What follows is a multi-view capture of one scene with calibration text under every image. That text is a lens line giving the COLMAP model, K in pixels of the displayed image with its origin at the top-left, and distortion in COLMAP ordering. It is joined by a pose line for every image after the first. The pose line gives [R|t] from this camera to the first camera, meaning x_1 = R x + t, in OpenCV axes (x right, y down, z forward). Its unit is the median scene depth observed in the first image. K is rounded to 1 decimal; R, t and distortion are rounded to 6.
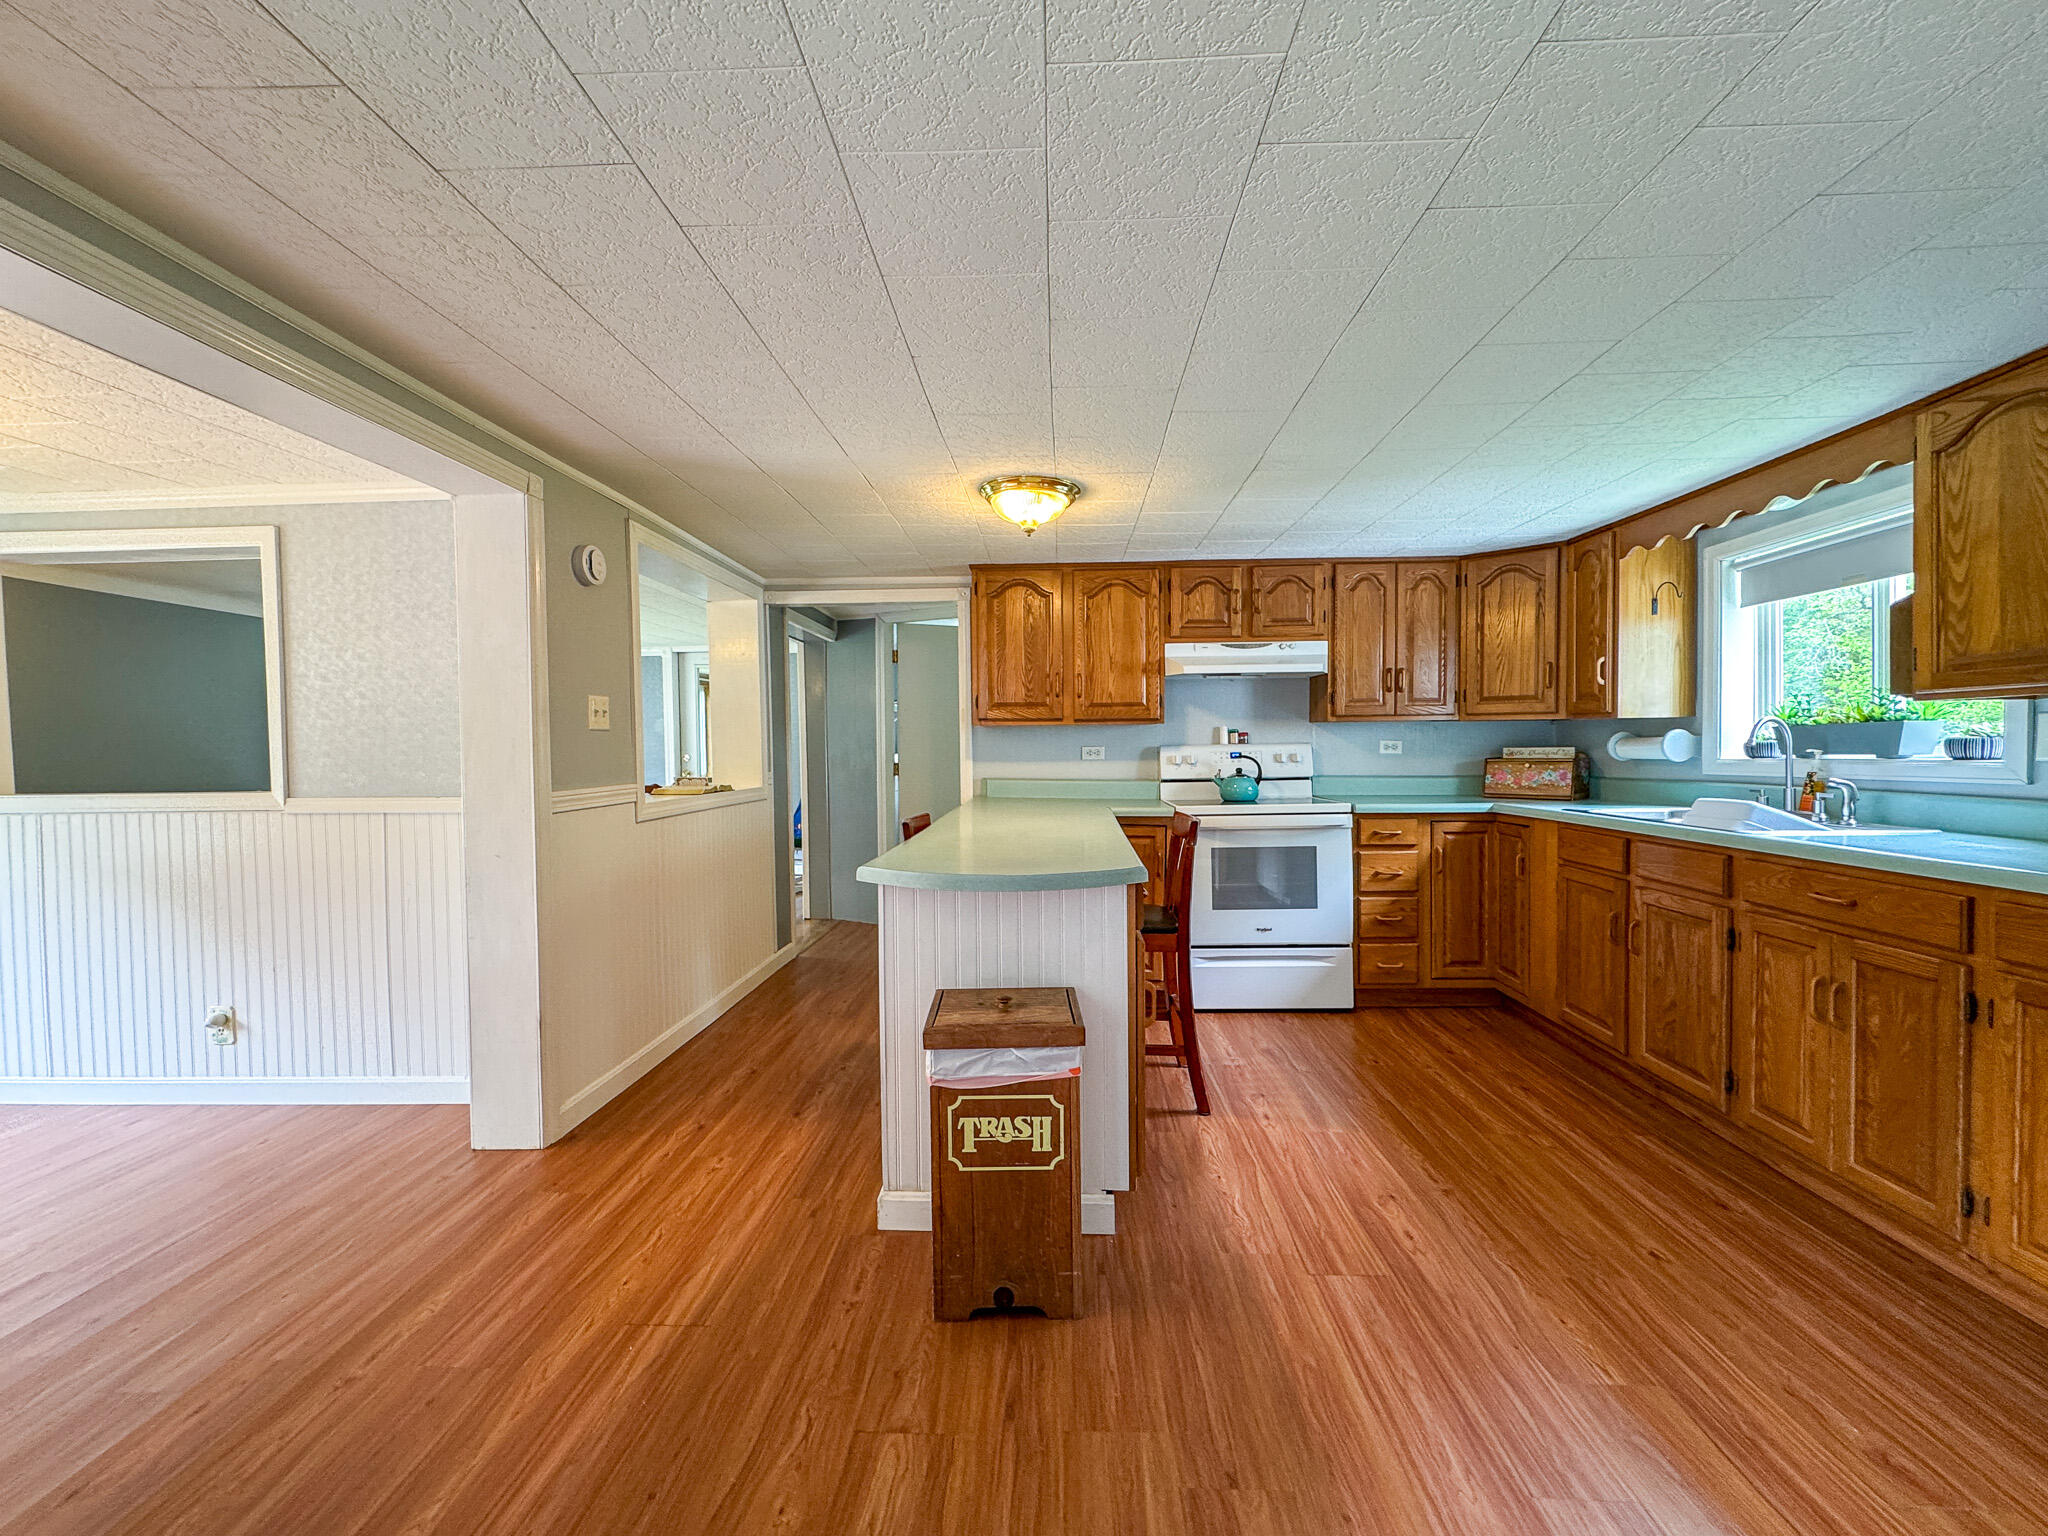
lens RADIAL K [[822.6, 0, 1025.3], [0, 822.6, 763.8], [0, 0, 1]] dist [-0.003160, 0.001172]
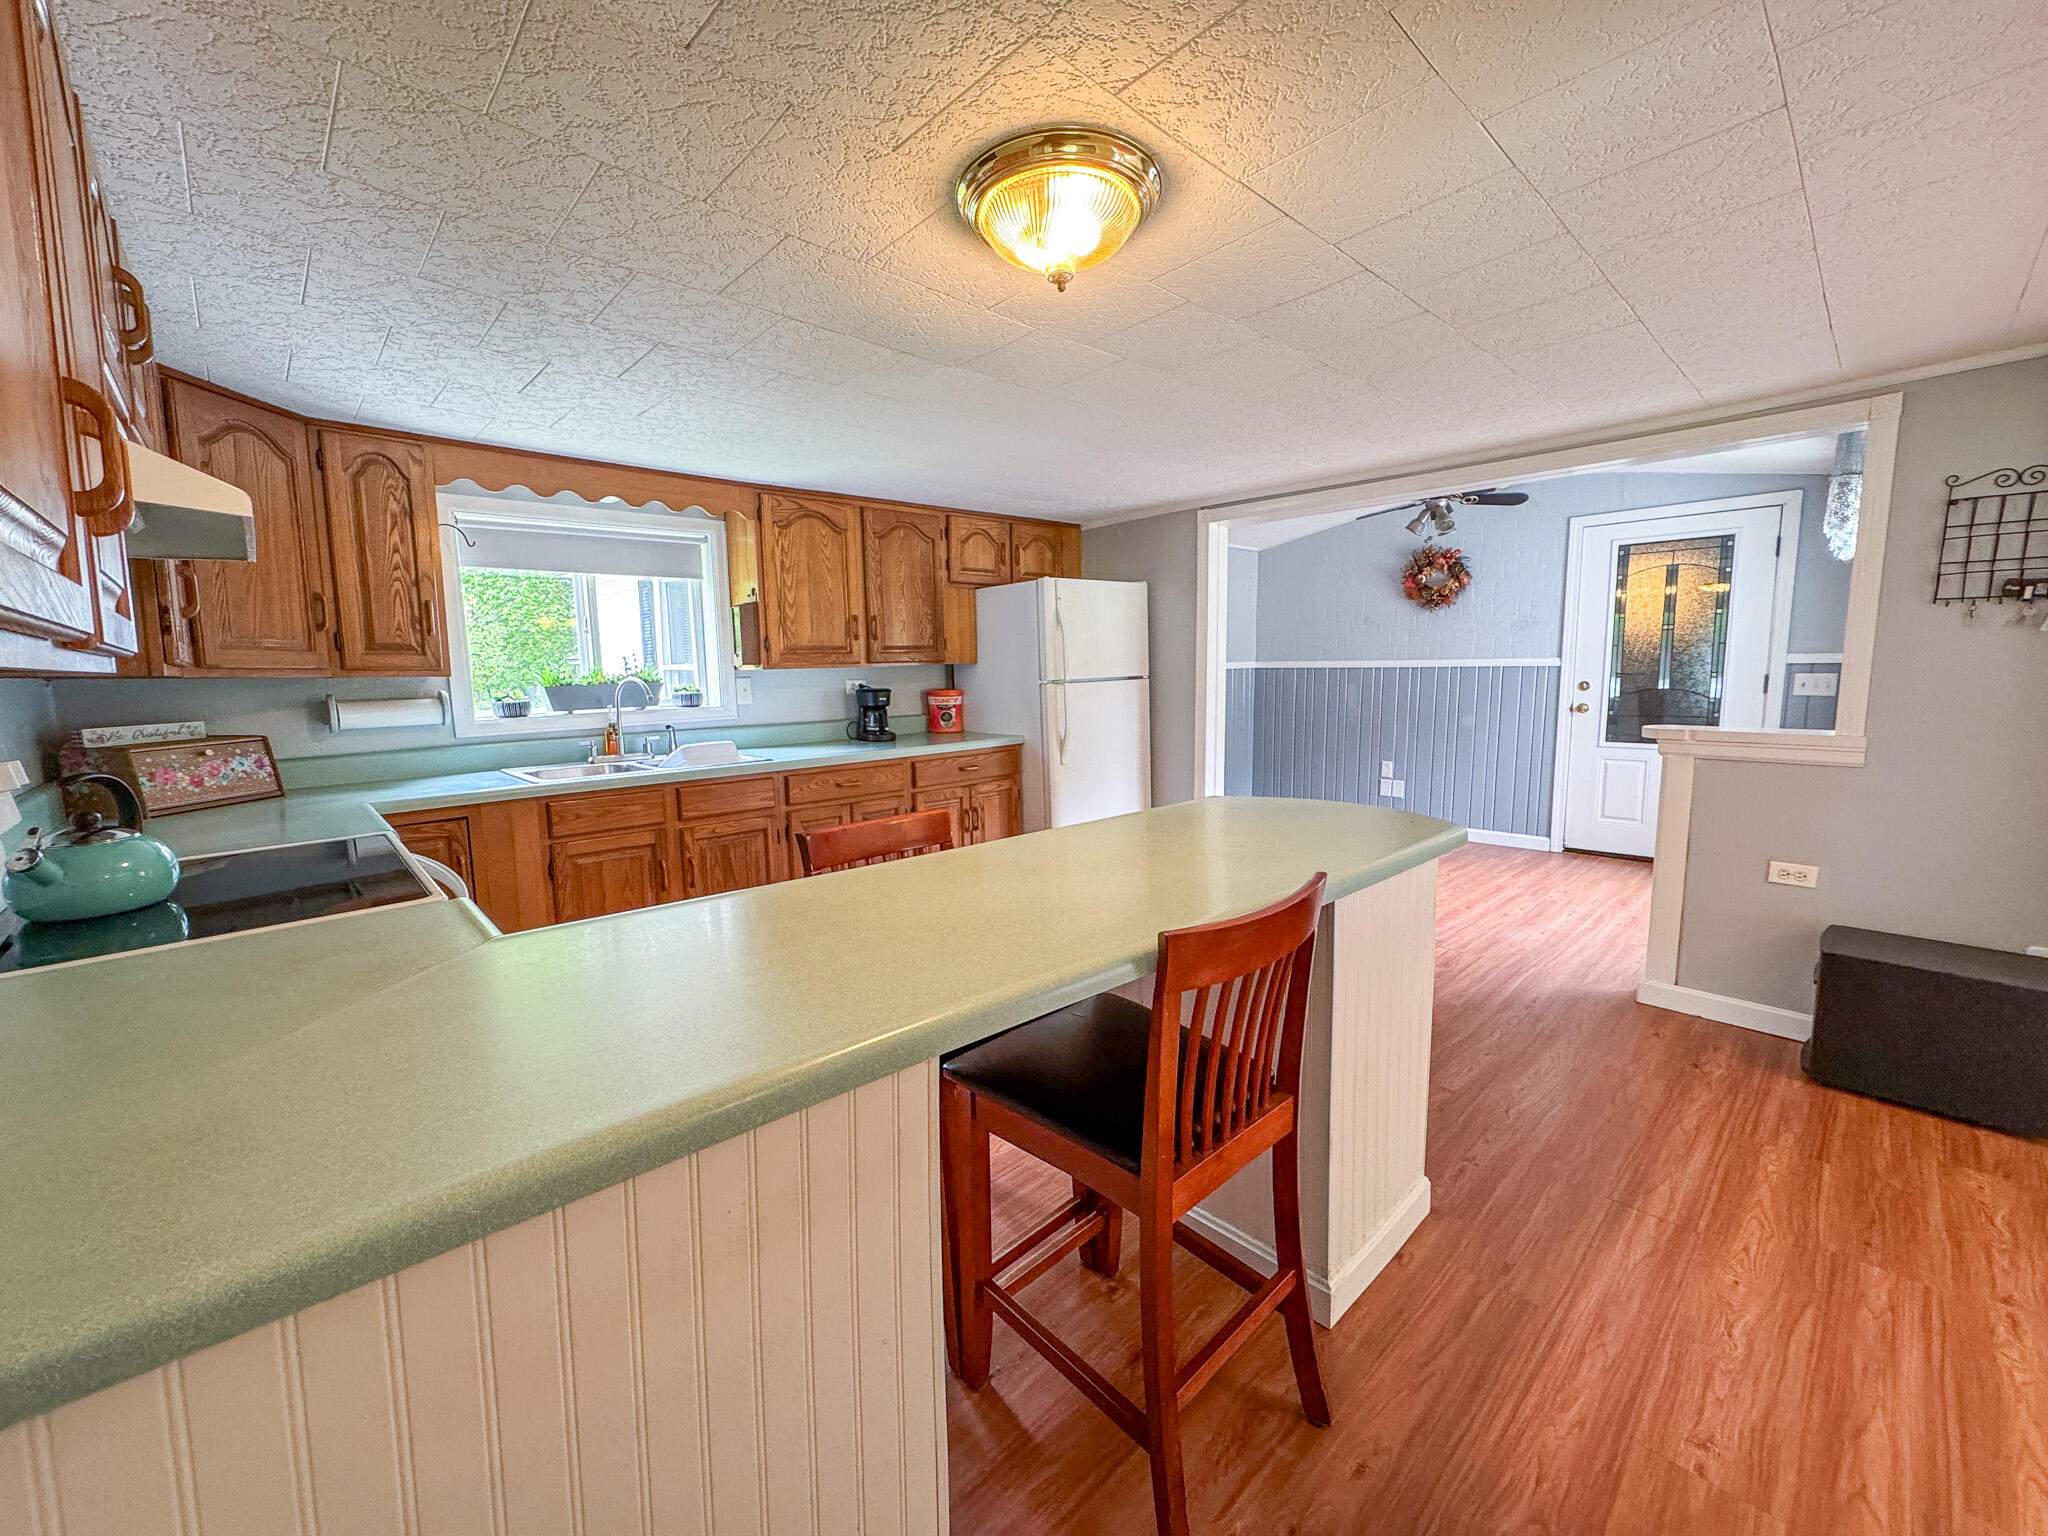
lens RADIAL K [[822.6, 0, 1021.8], [0, 822.6, 757.5], [0, 0, 1]] dist [-0.003160, 0.001172]
pose [[-0.713475, -0.054206, 0.698581, -0.342654], [0.041713, 0.991949, 0.119571, -0.058251], [-0.699438, 0.114451, -0.705470, 1.390187]]
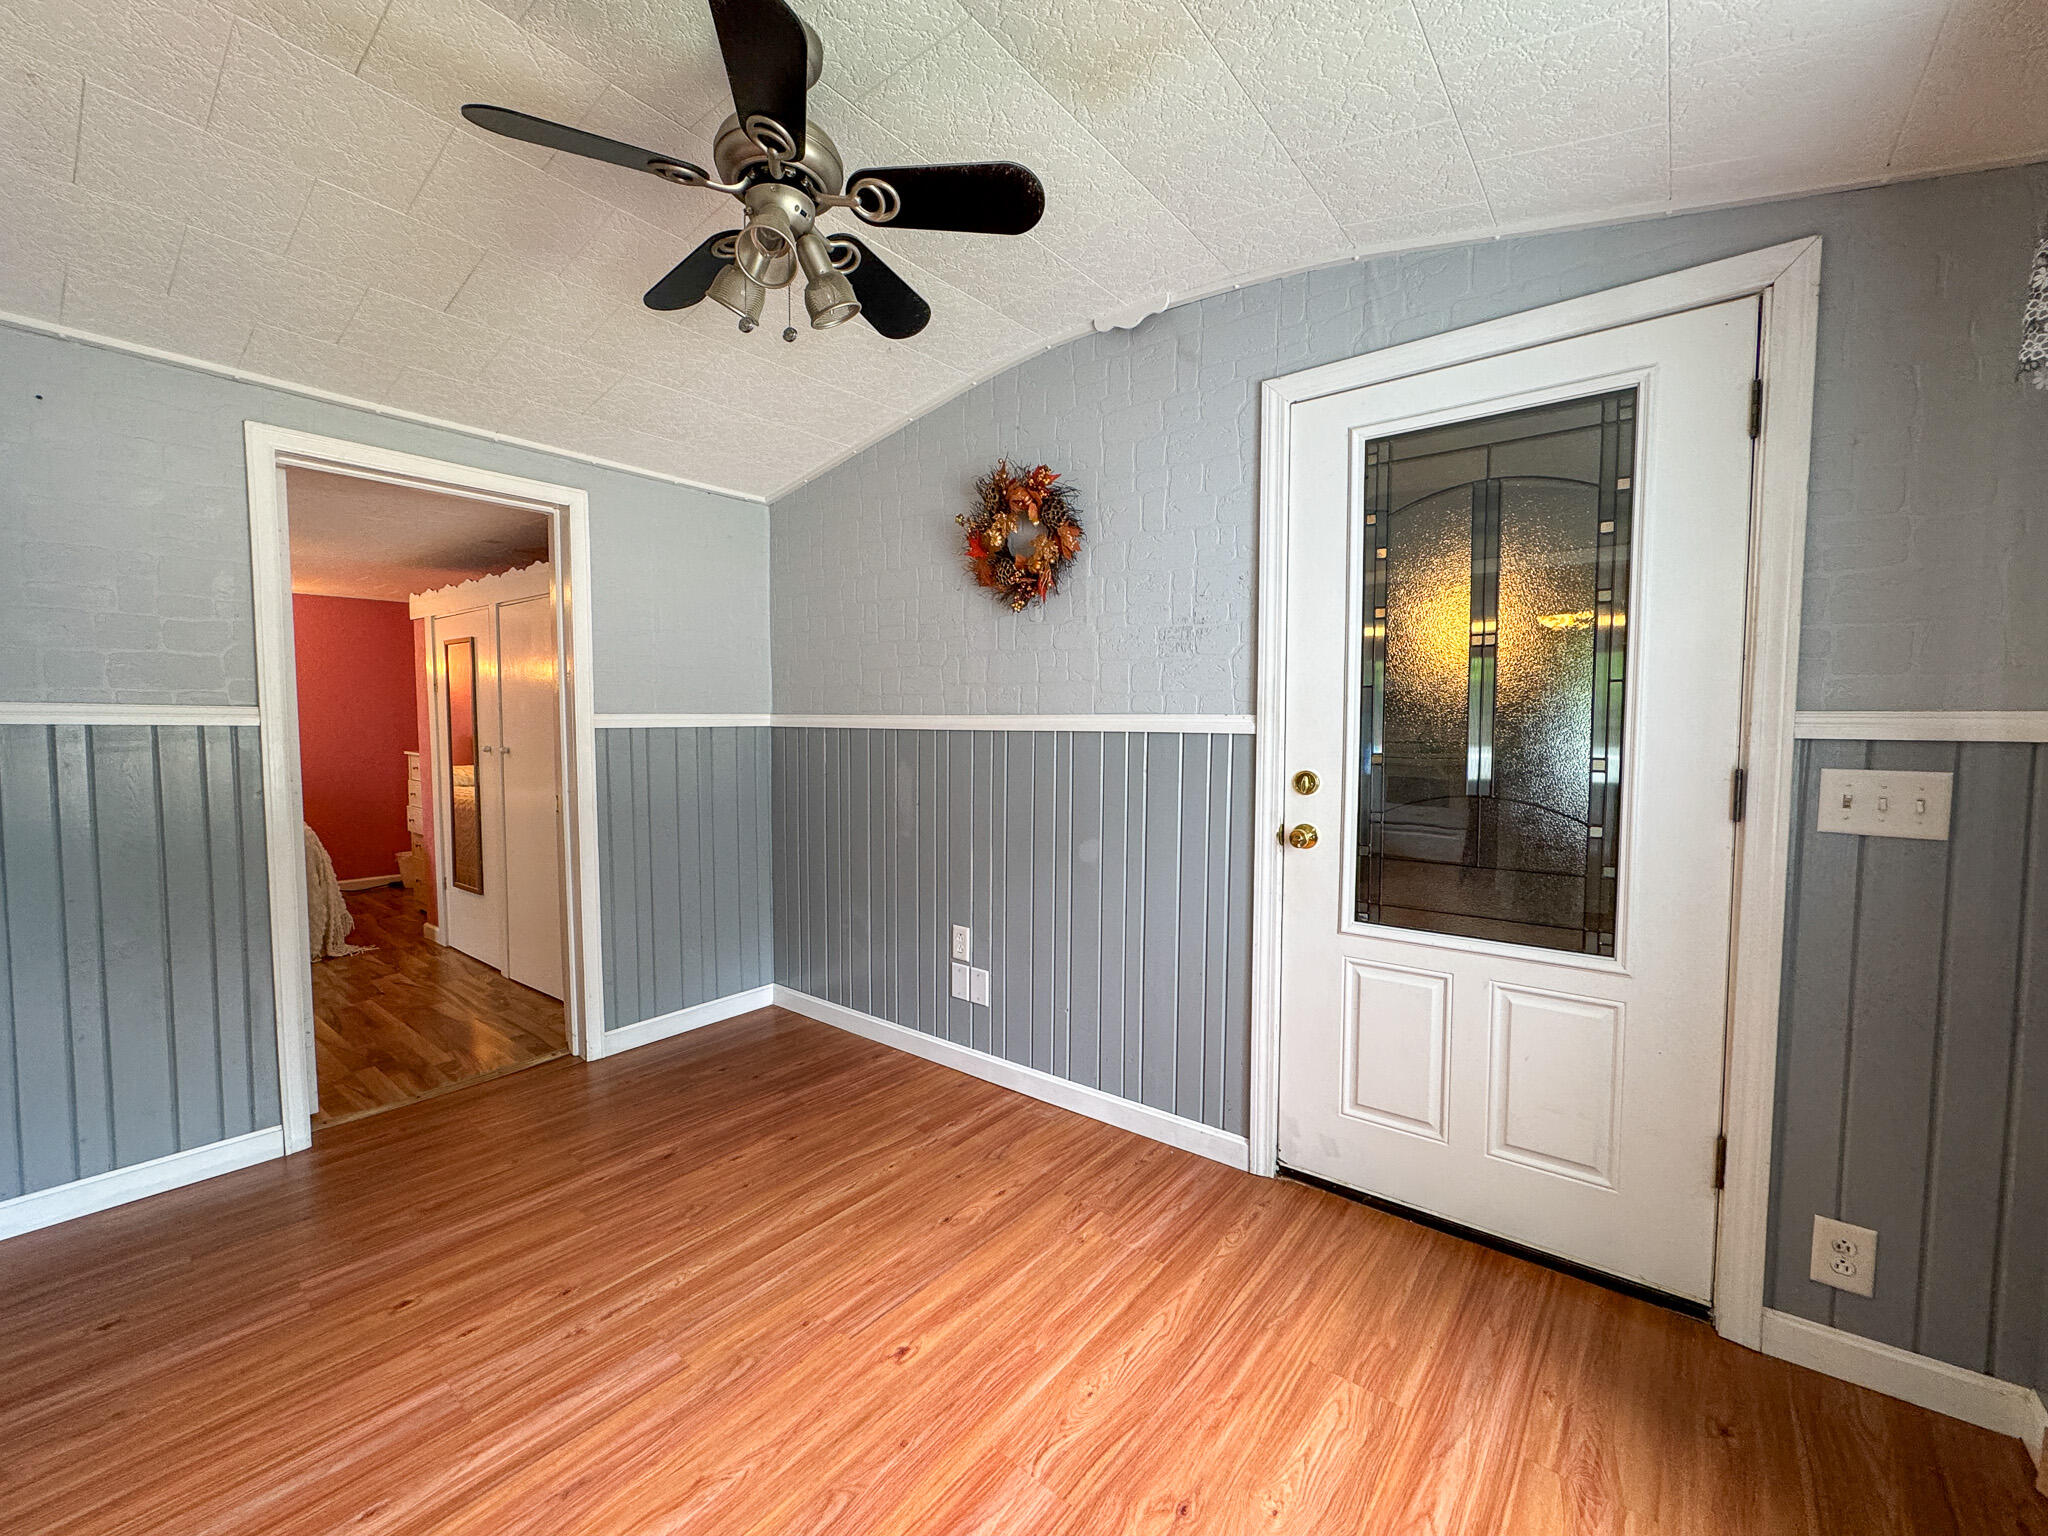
lens RADIAL K [[822.6, 0, 1023.8], [0, 822.6, 757.3], [0, 0, 1]] dist [-0.003160, 0.001172]
pose [[-0.799799, -0.015960, 0.600056, -0.194015], [0.024783, 0.997916, 0.059576, -0.019915], [-0.599756, 0.062520, -0.797737, -0.051166]]
